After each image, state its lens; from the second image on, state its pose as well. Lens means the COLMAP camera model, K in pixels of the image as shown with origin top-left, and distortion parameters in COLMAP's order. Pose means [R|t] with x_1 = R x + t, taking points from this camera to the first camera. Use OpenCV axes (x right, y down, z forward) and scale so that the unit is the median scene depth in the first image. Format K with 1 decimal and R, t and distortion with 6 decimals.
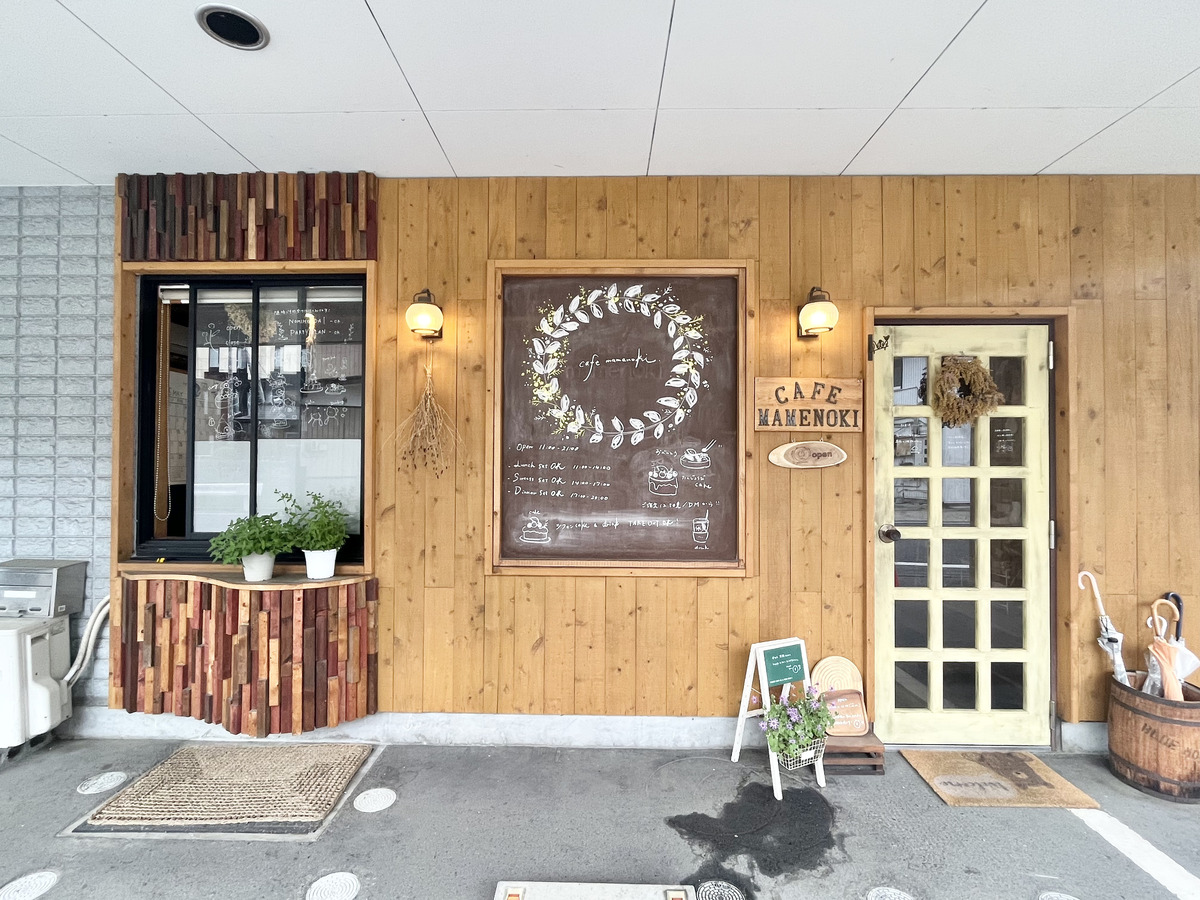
lens RADIAL K [[550.2, 0, 590.7], [0, 550.2, 441.8], [0, 0, 1]] dist [0.011151, -0.000395]
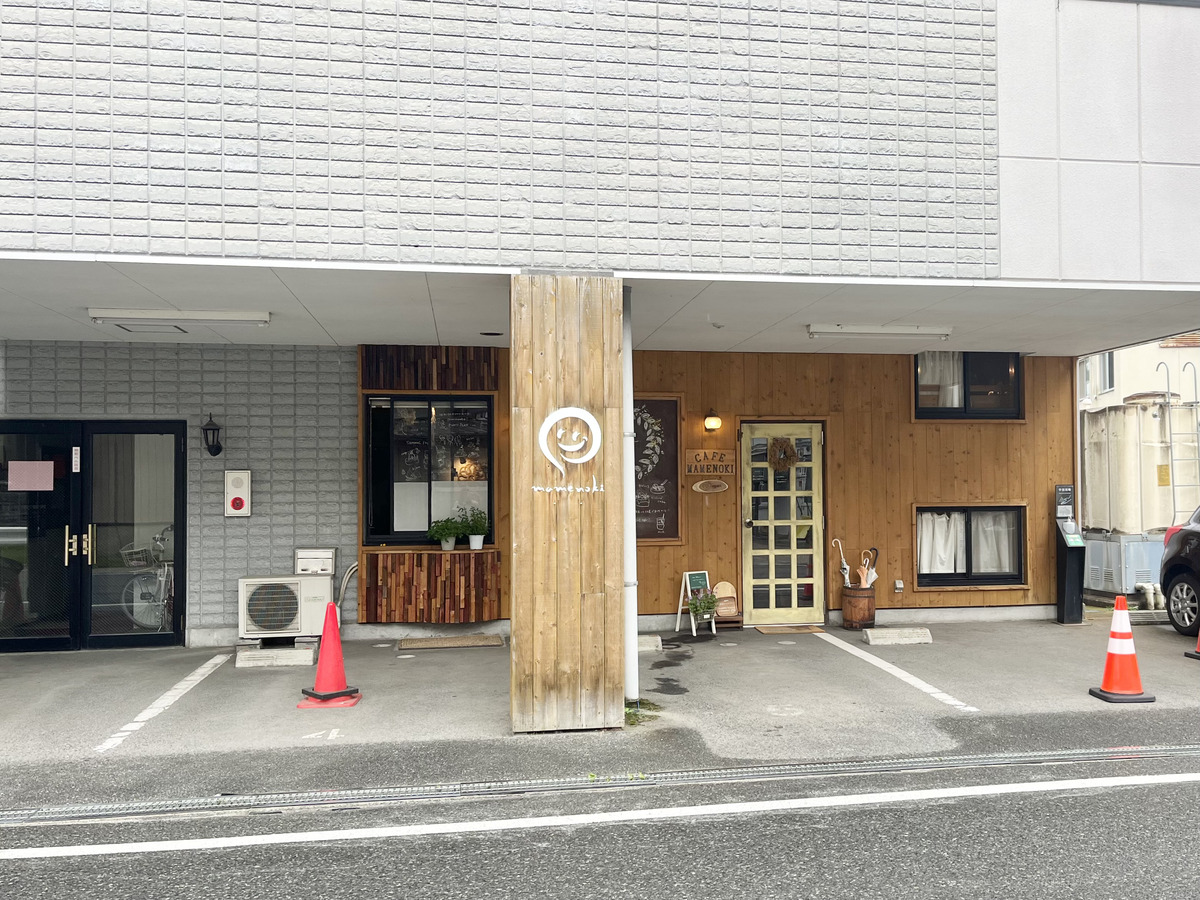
lens RADIAL K [[913.0, 0, 605.6], [0, 913.0, 455.1], [0, 0, 1]] dist [0.058712, -0.079274]
pose [[0.990206, -0.006387, 0.139471, -0.475865], [0.007495, 0.999944, -0.007420, -0.070475], [-0.139416, 0.008393, 0.990198, -2.343914]]
